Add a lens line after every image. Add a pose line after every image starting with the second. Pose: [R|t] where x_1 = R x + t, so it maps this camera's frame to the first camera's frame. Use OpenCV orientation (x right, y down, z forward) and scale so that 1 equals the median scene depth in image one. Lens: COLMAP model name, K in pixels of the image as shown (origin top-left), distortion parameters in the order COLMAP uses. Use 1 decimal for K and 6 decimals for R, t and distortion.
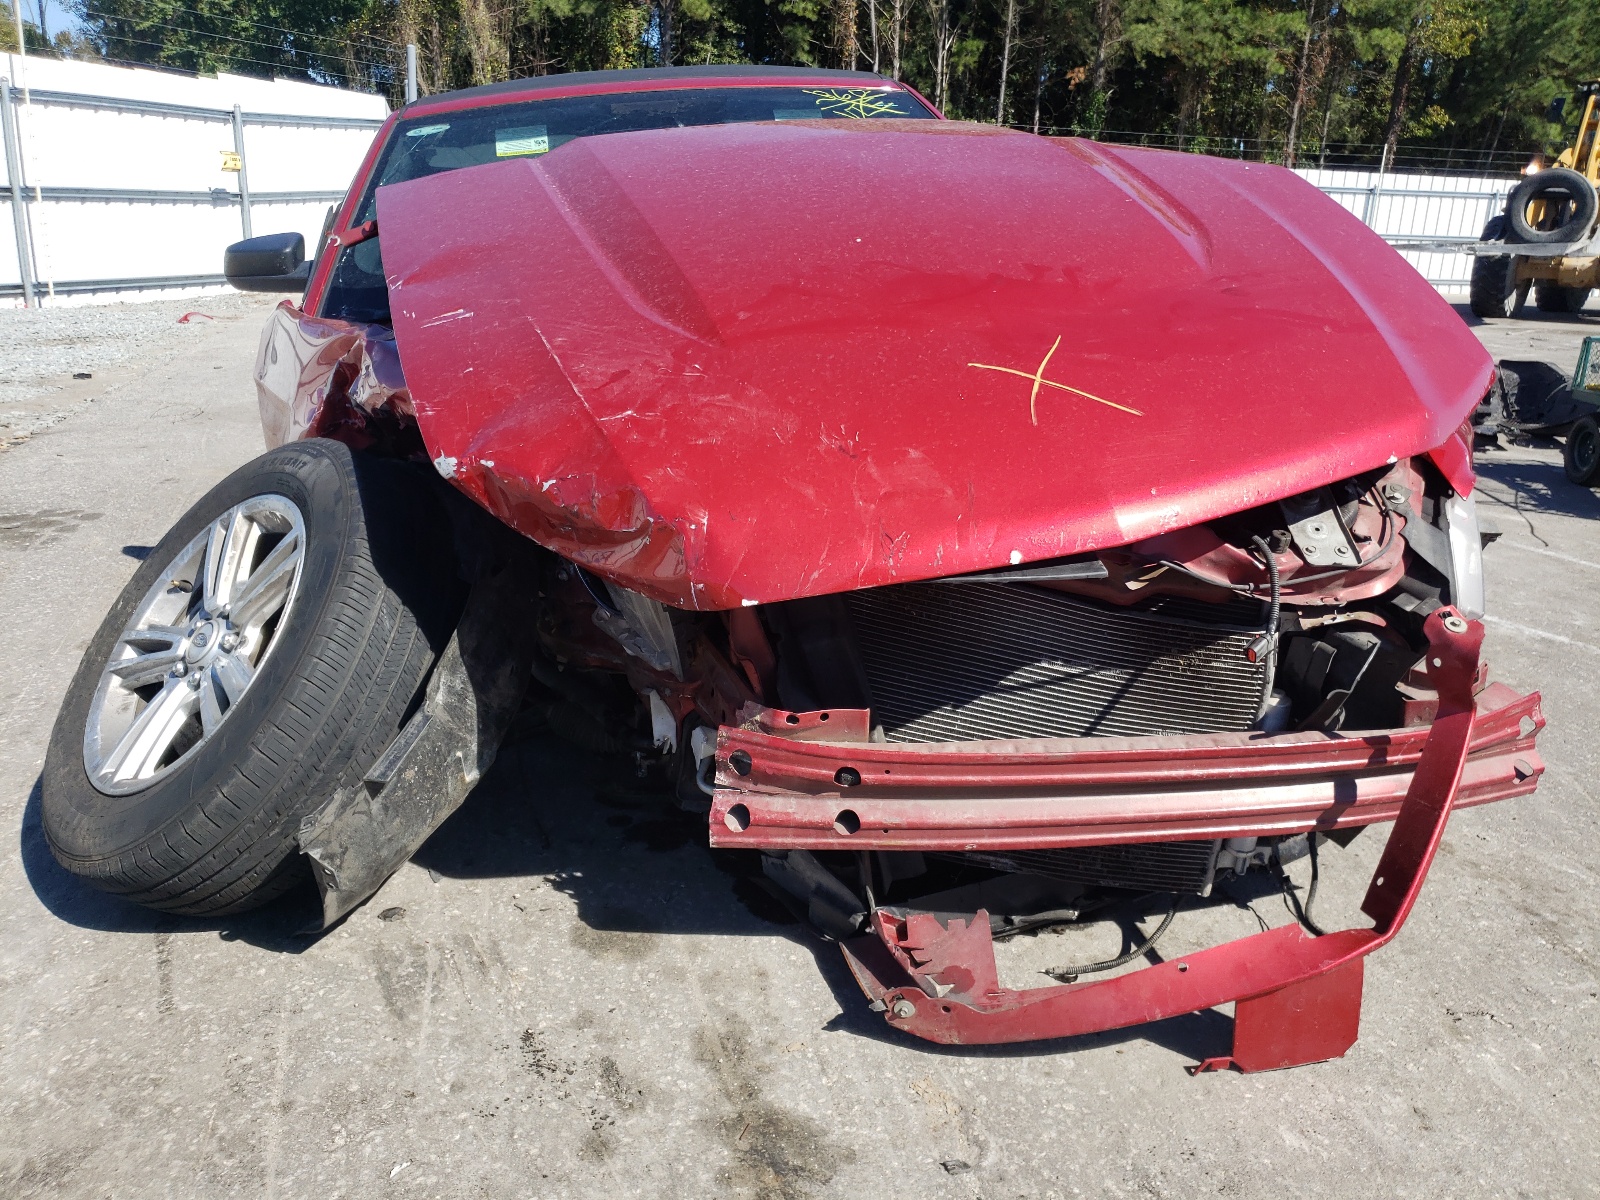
lens RADIAL K [[1210.4, 0, 808.4], [0, 1210.4, 592.5], [0, 0, 1]] dist [0.025666, -0.007690]
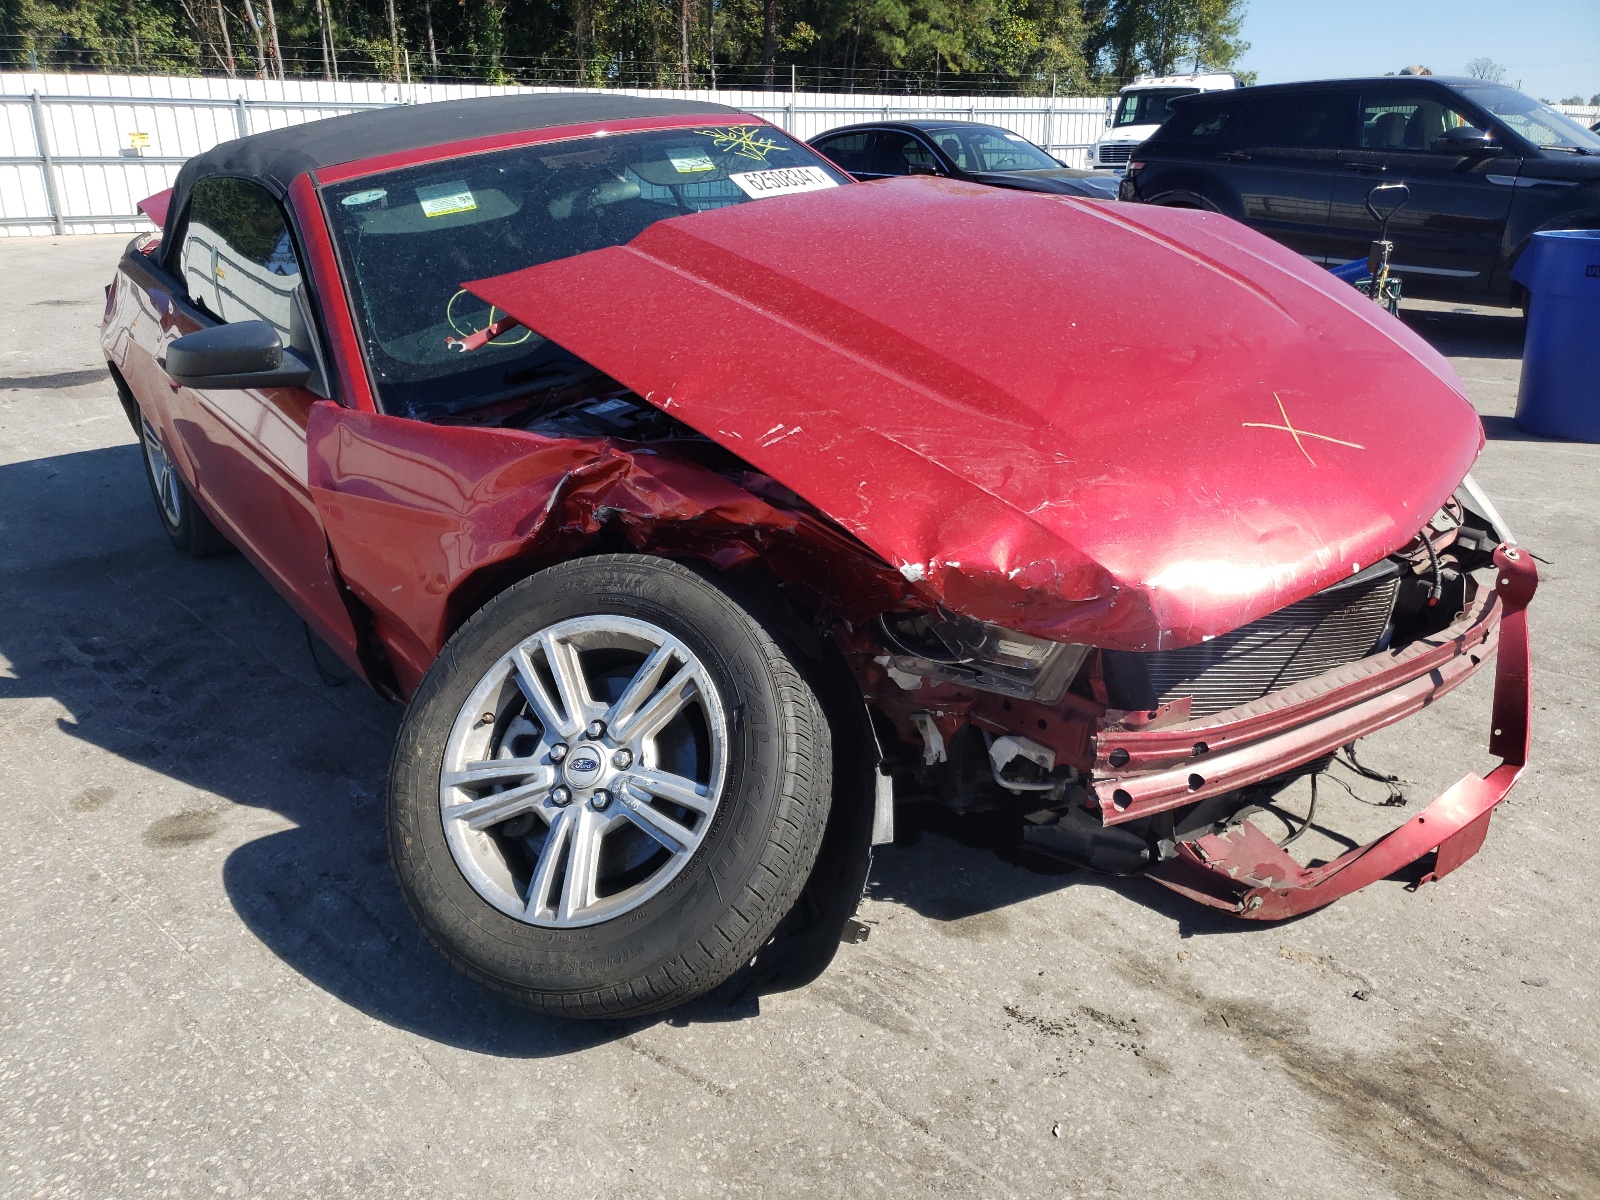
lens RADIAL K [[1199.4, 0, 800.0], [0, 1199.4, 600.0], [0, 0, 1]] dist [0.002257, -0.002557]
pose [[0.908802, -0.188542, 0.372197, -0.789423], [0.164138, 0.981704, 0.096518, -0.196216], [-0.383585, -0.026624, 0.923122, -0.030288]]
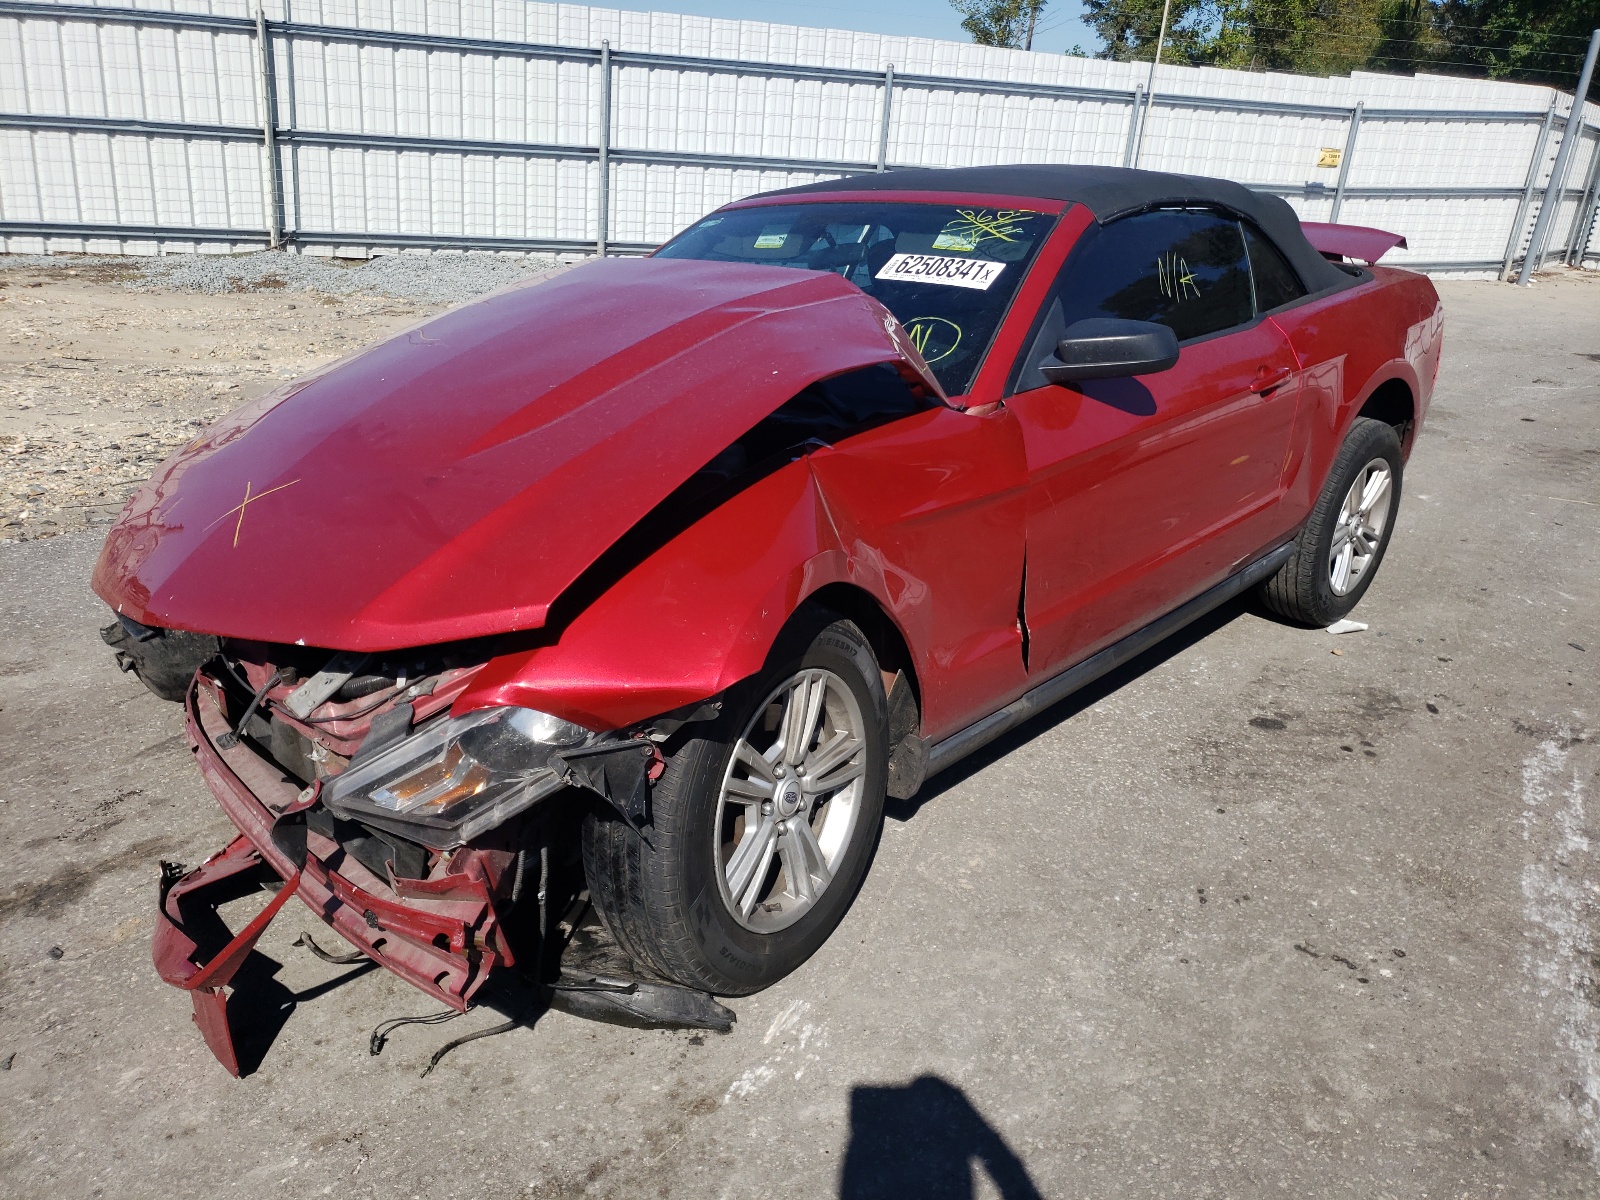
lens RADIAL K [[1199.4, 0, 800.0], [0, 1199.4, 600.0], [0, 0, 1]] dist [0.002257, -0.002557]
pose [[0.609137, 0.303391, -0.732739, 1.462662], [-0.284119, 0.946089, 0.155536, -0.409075], [0.740424, 0.113442, 0.662497, 0.540159]]
